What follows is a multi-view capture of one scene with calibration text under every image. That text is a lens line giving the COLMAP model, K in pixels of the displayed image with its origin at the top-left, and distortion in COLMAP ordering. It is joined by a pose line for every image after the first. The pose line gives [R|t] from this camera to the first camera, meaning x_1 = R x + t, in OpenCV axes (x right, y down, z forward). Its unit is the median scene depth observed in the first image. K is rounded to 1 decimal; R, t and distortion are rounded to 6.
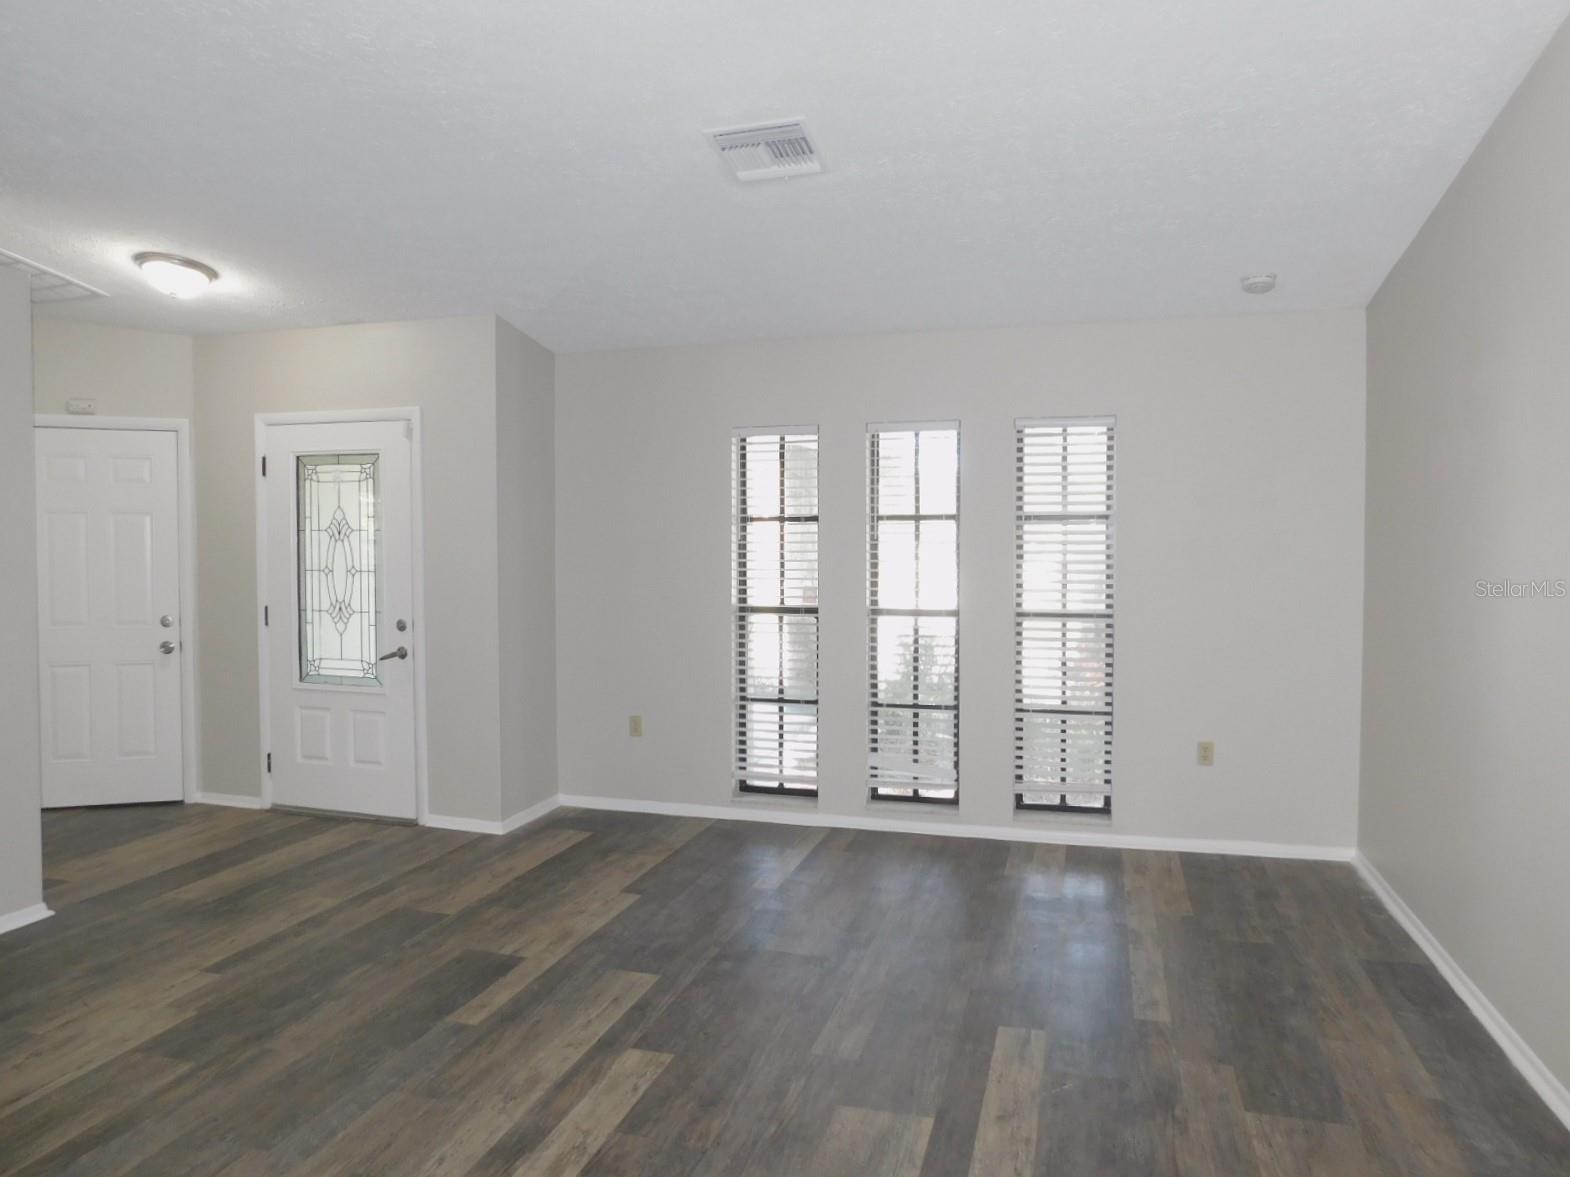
lens RADIAL K [[1086.3, 0, 785.0], [0, 1086.3, 588.5], [0, 0, 1]] dist [-0.007857, -0.001150]
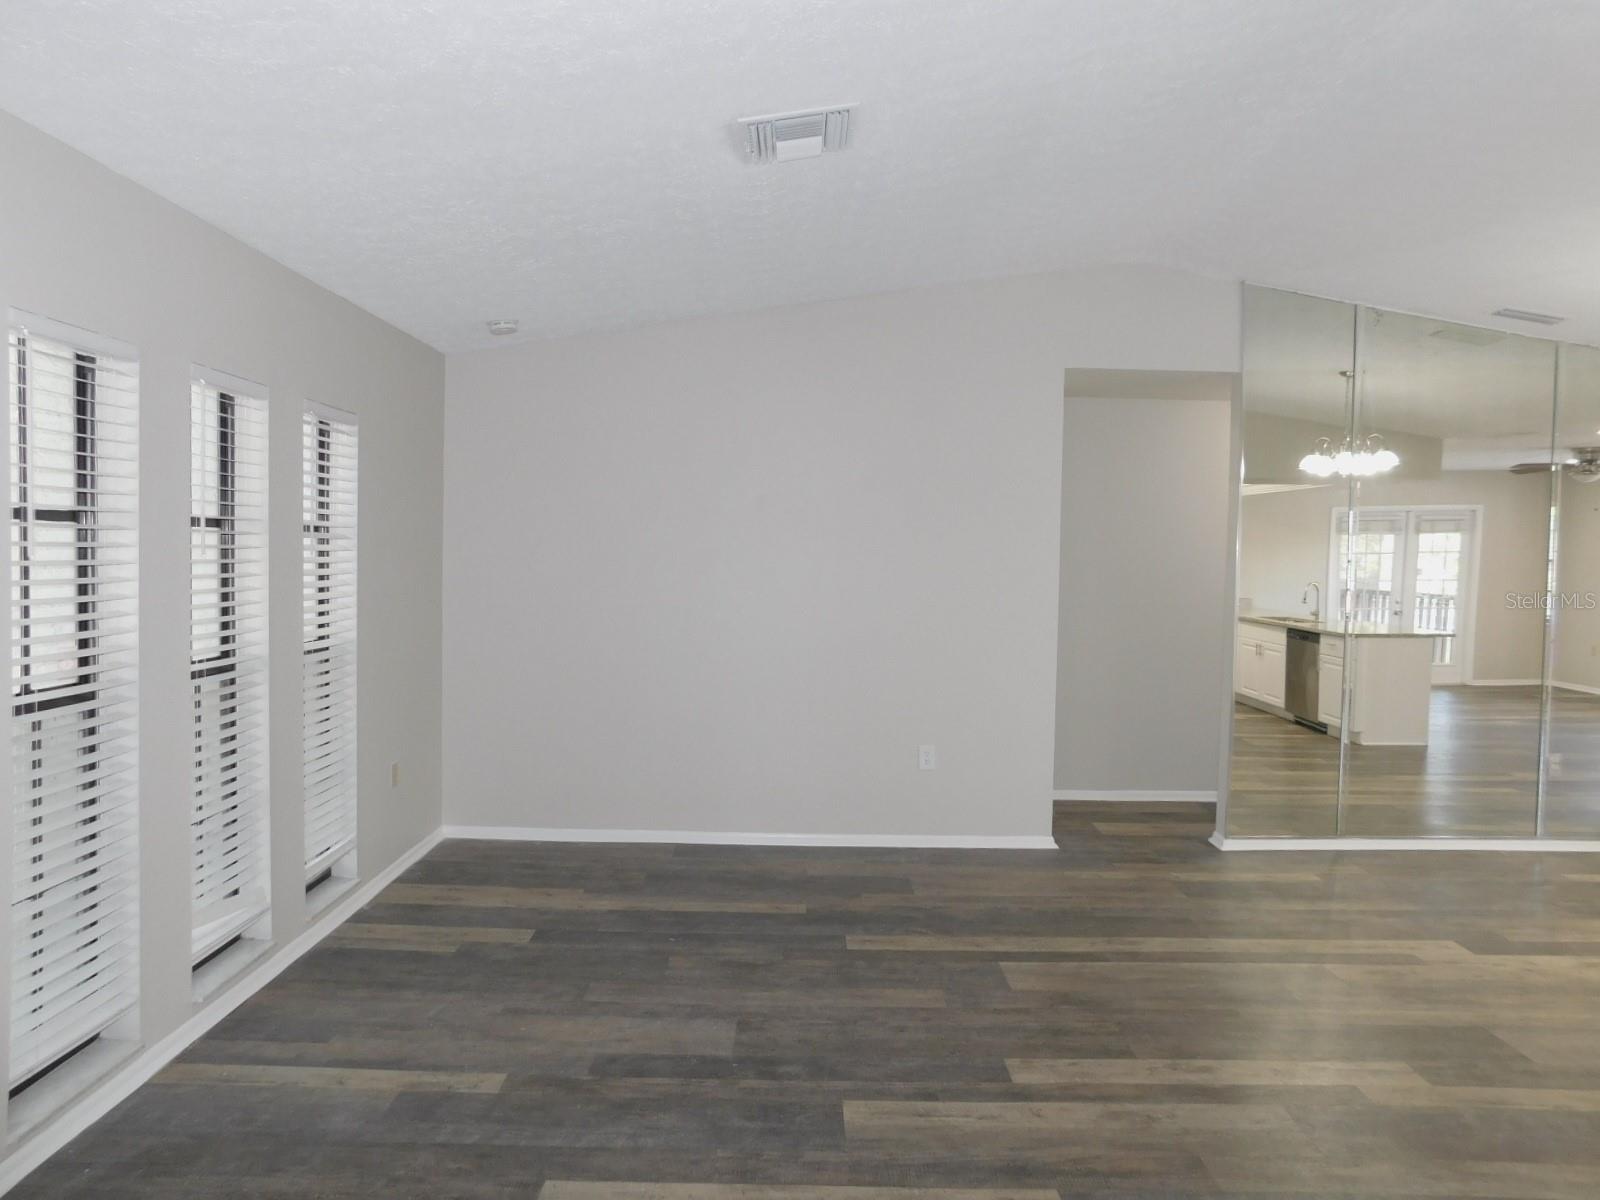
lens RADIAL K [[1063.9, 0, 800.0], [0, 1063.9, 600.0], [0, 0, 1]] dist [-0.076536, 0.079423]
pose [[-0.308325, -0.039926, 0.950443, -0.947733], [0.024754, 0.998444, 0.049972, -0.069929], [-0.950959, 0.038935, -0.306857, 1.413940]]
